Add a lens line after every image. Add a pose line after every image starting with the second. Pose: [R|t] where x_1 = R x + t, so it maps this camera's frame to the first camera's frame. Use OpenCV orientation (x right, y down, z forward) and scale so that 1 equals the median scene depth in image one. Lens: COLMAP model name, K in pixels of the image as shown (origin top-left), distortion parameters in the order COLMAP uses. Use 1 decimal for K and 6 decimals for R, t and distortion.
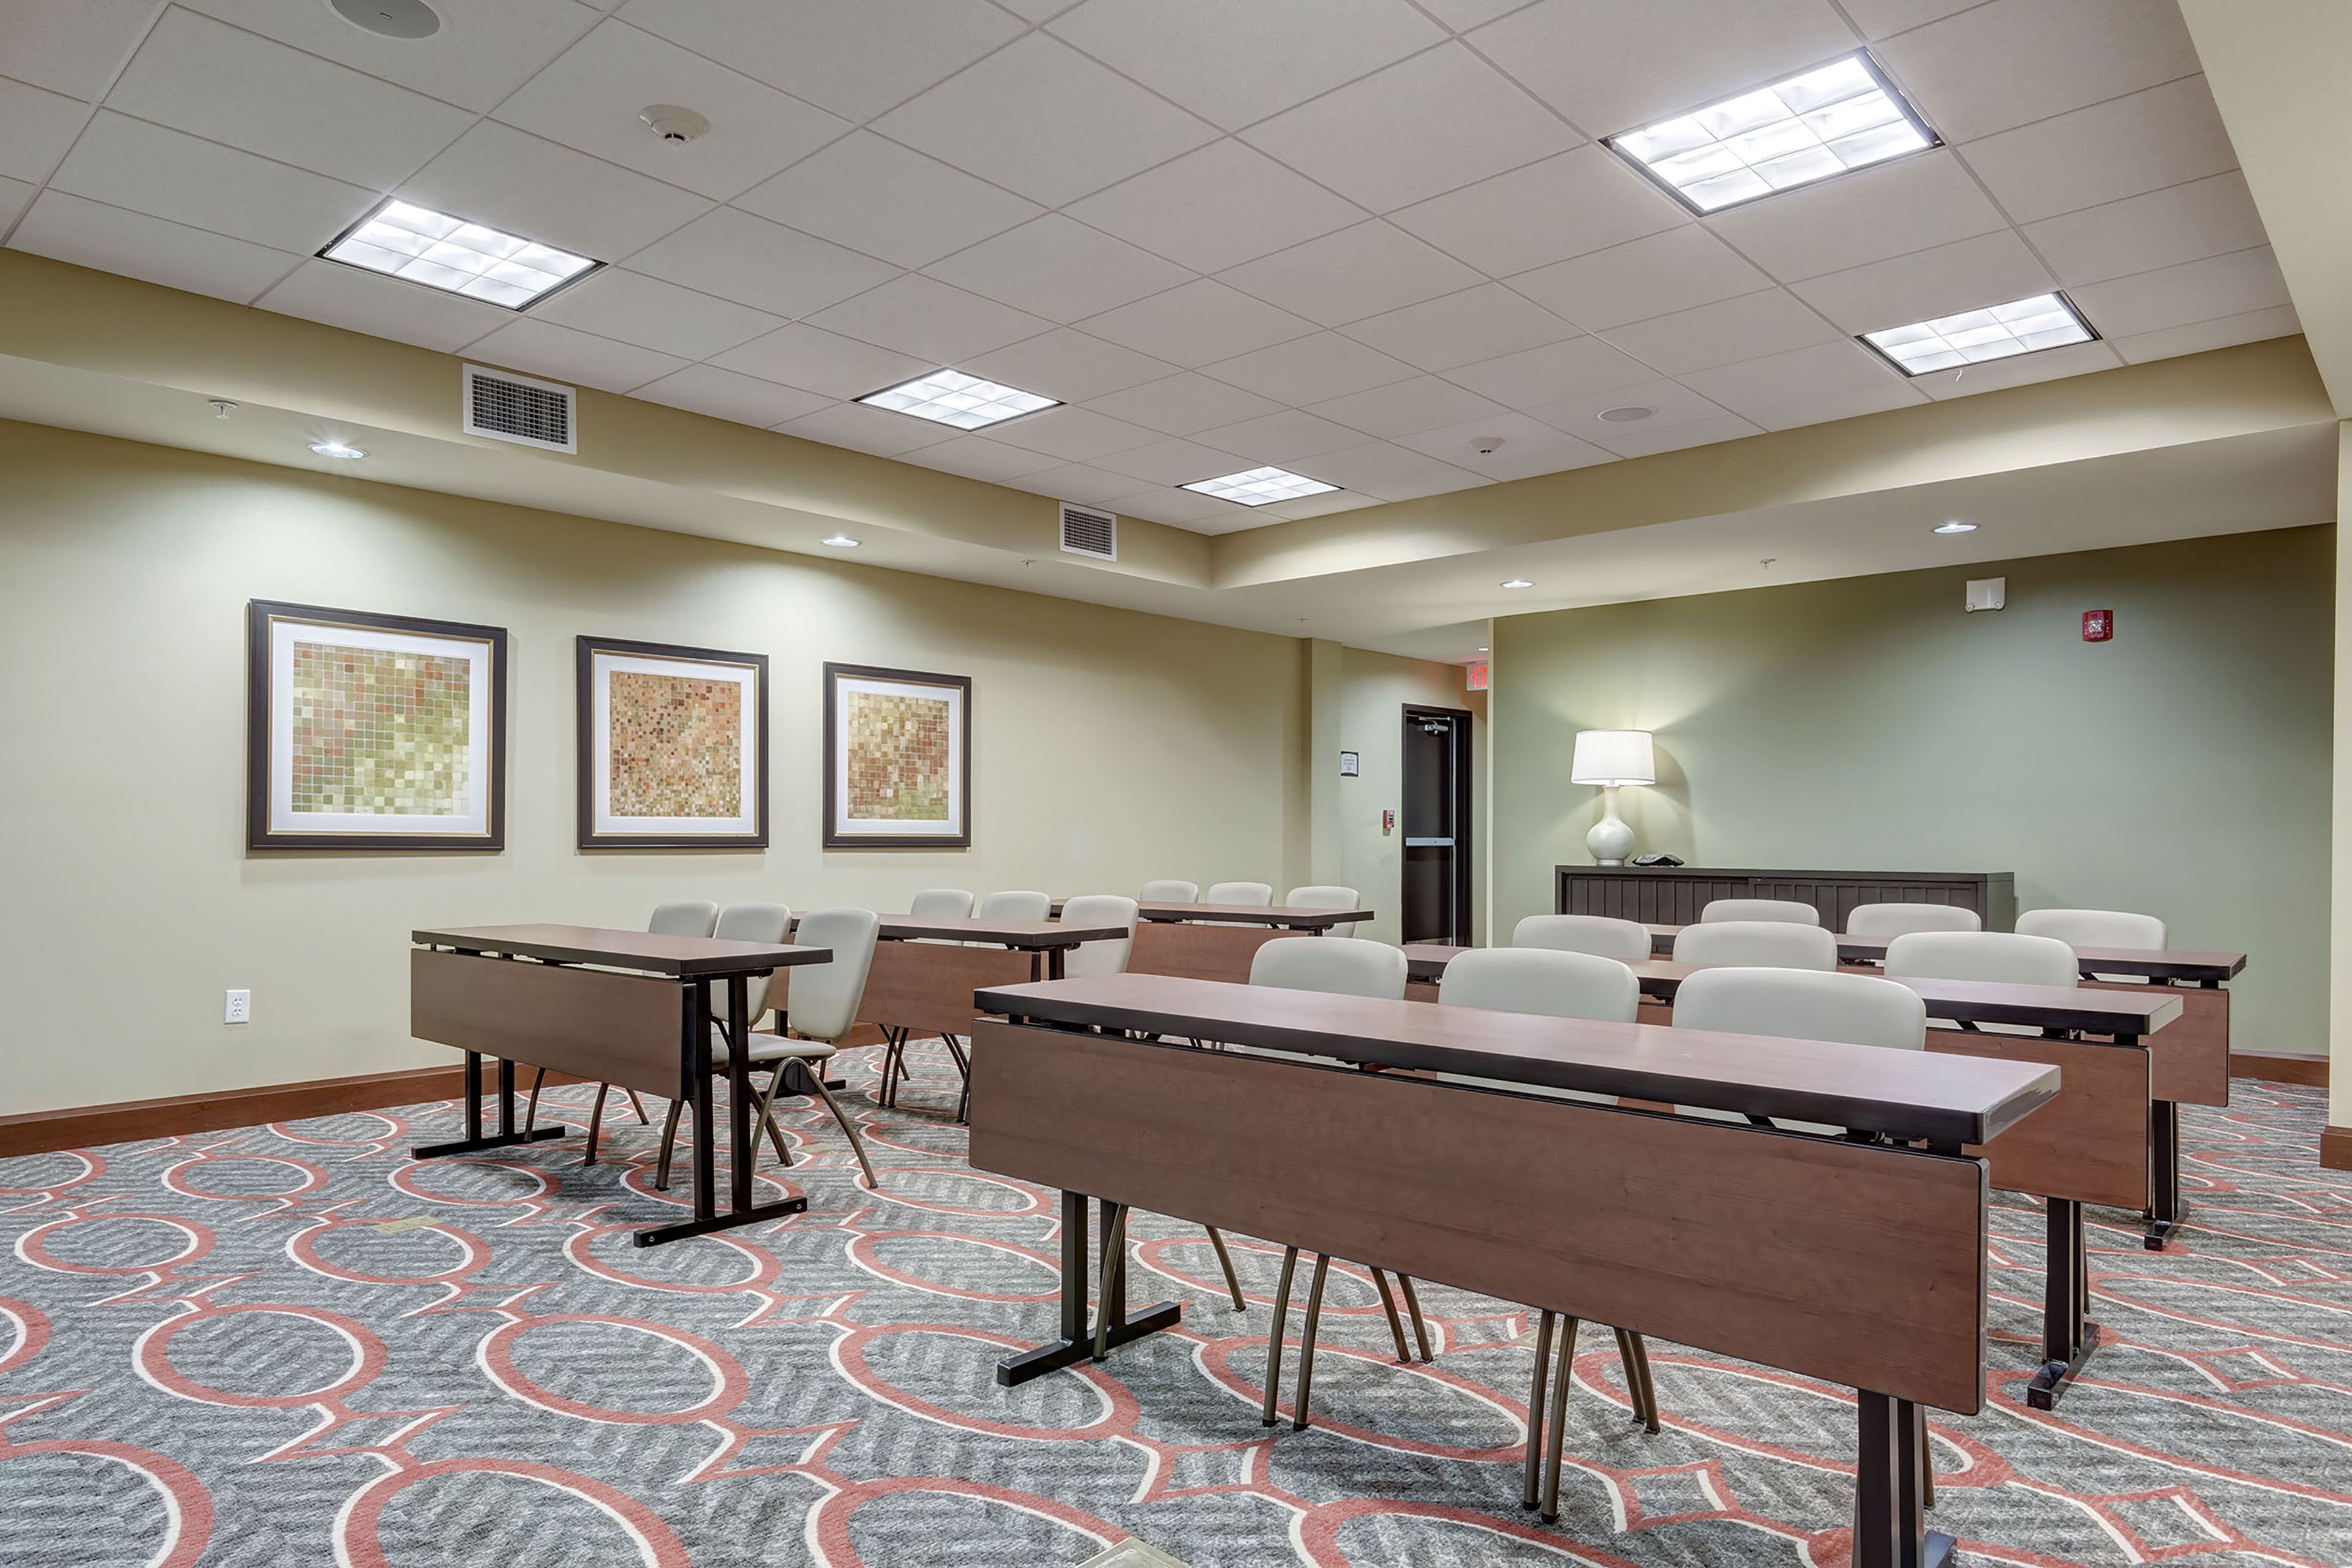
lens RADIAL K [[1442.2, 0, 1192.0], [0, 1442.2, 843.8], [0, 0, 1]] dist [0.015626, 0.002473]
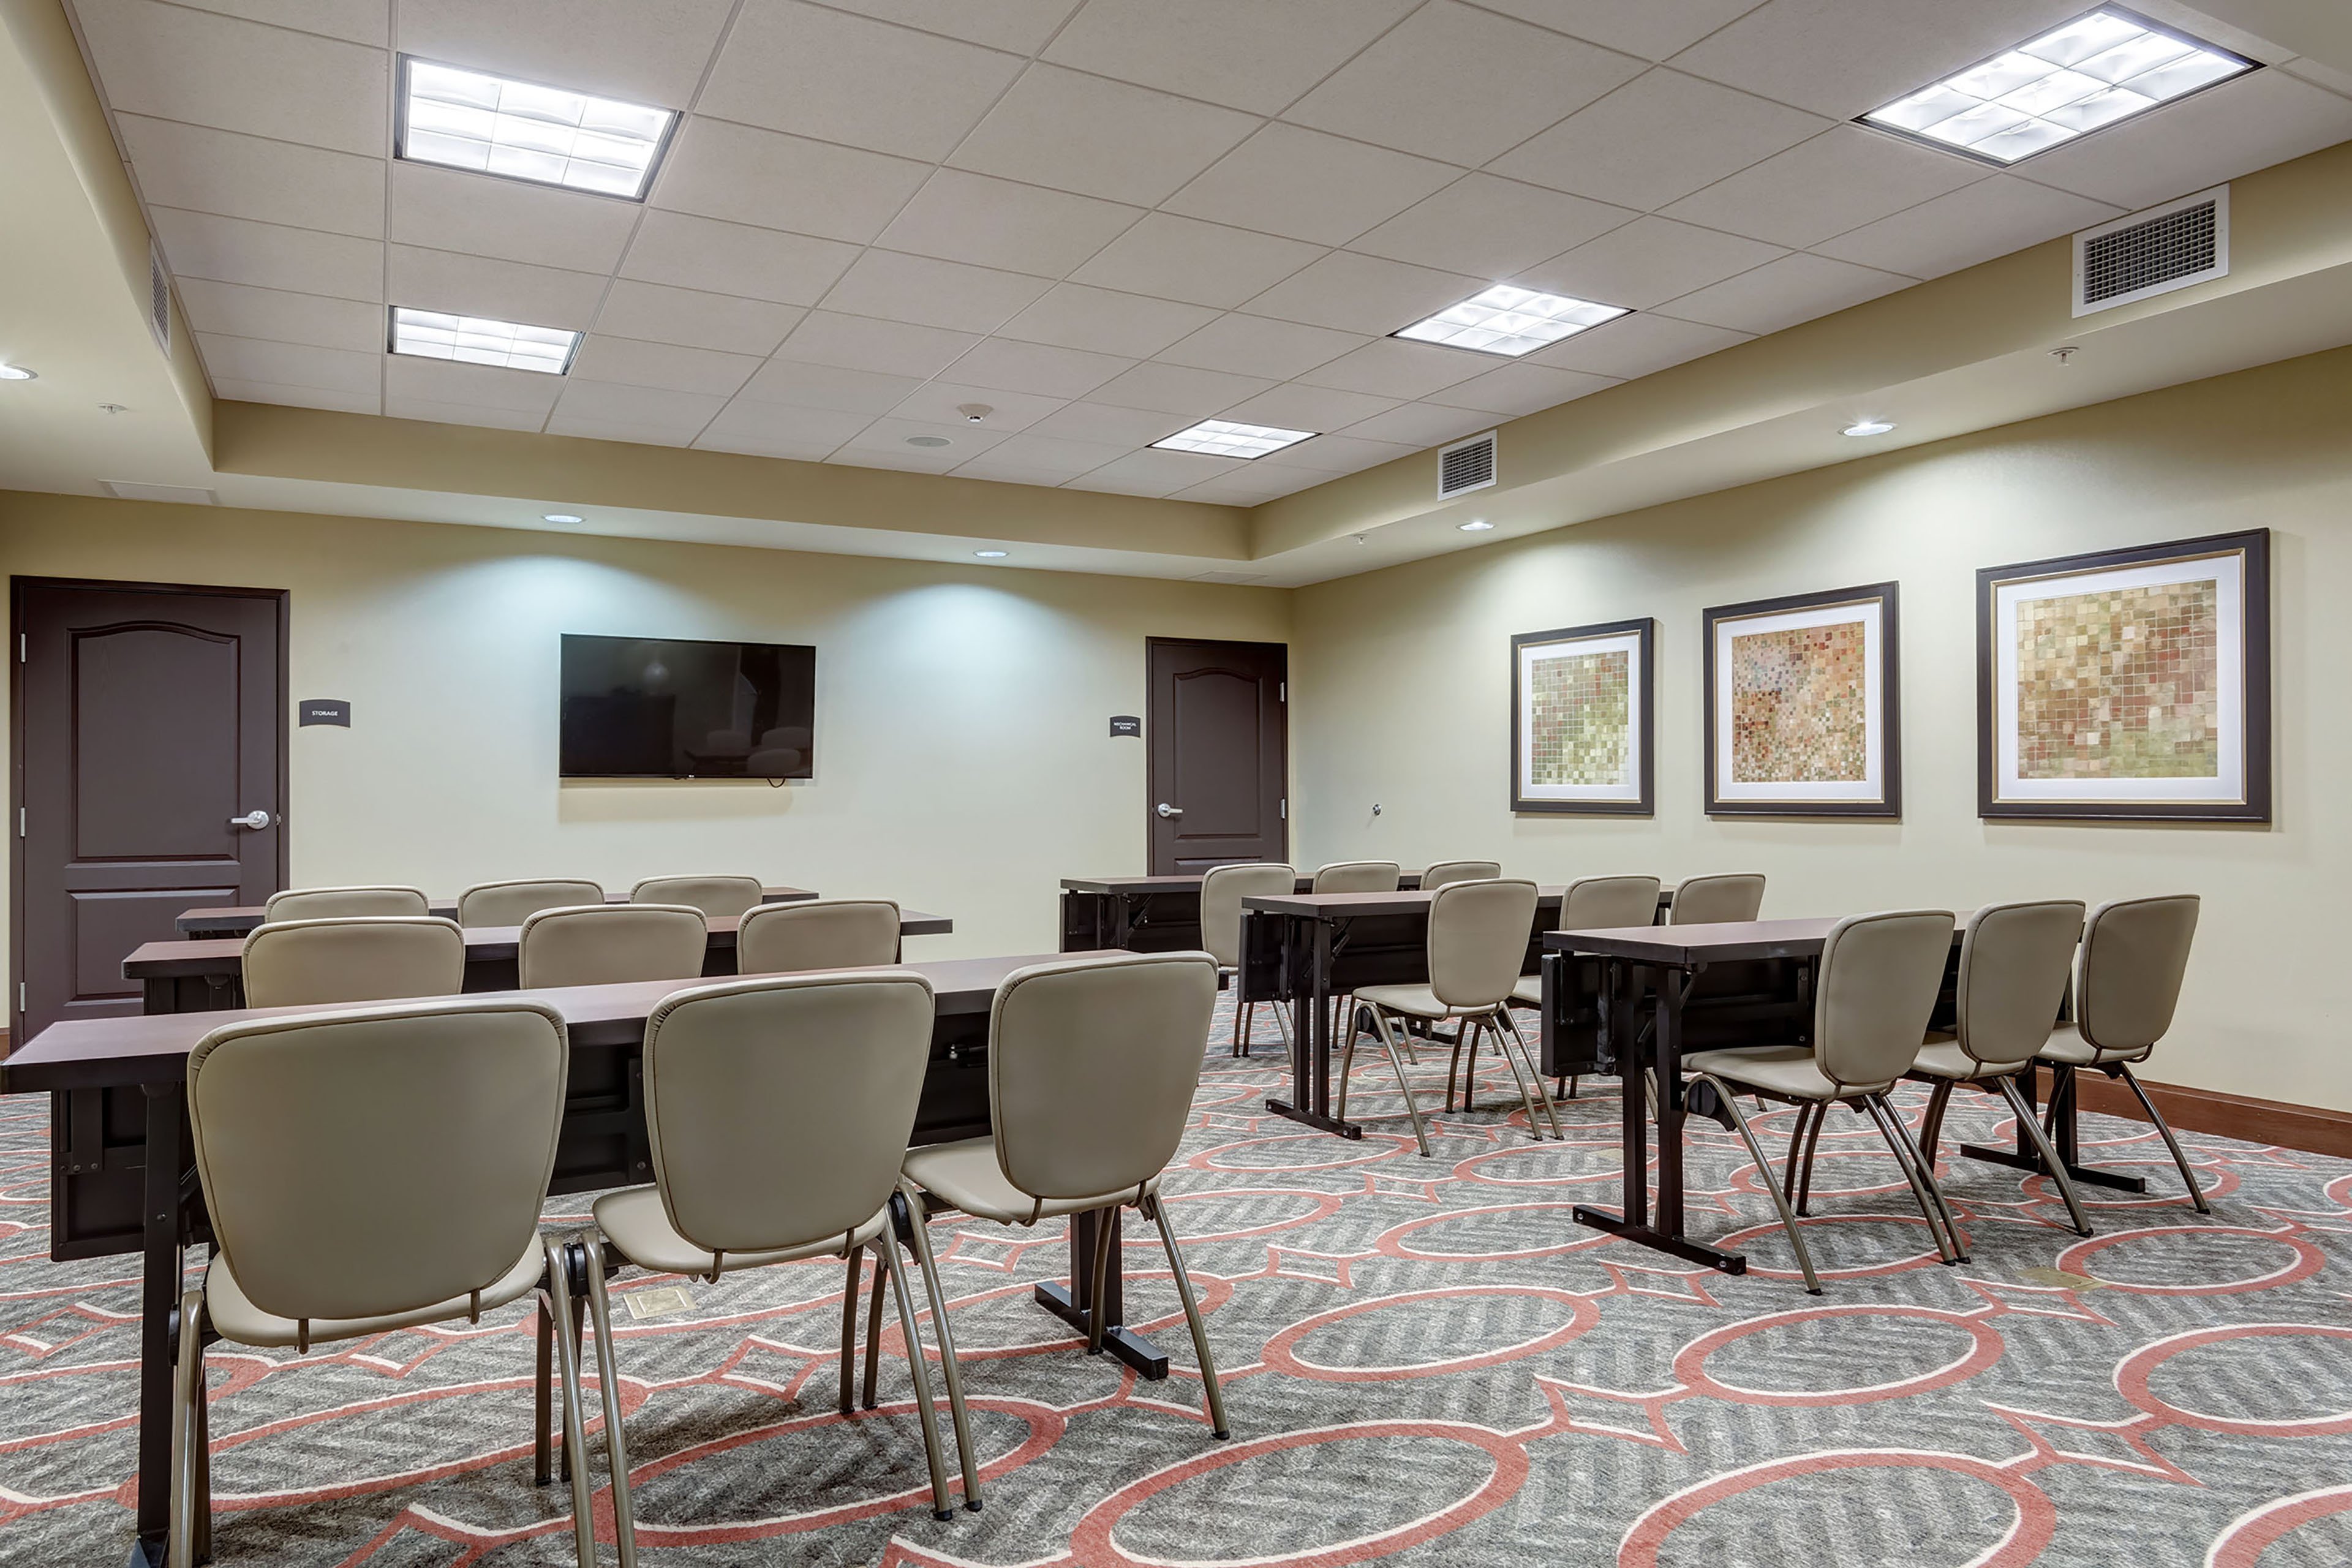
lens RADIAL K [[1442.2, 0, 1175.4], [0, 1442.2, 783.1], [0, 0, 1]] dist [0.015626, 0.002473]
pose [[-0.327789, -0.012850, -0.944664, 0.621711], [-0.007367, 0.999912, -0.011046, -0.004506], [0.944722, 0.003339, -0.327855, 0.900231]]
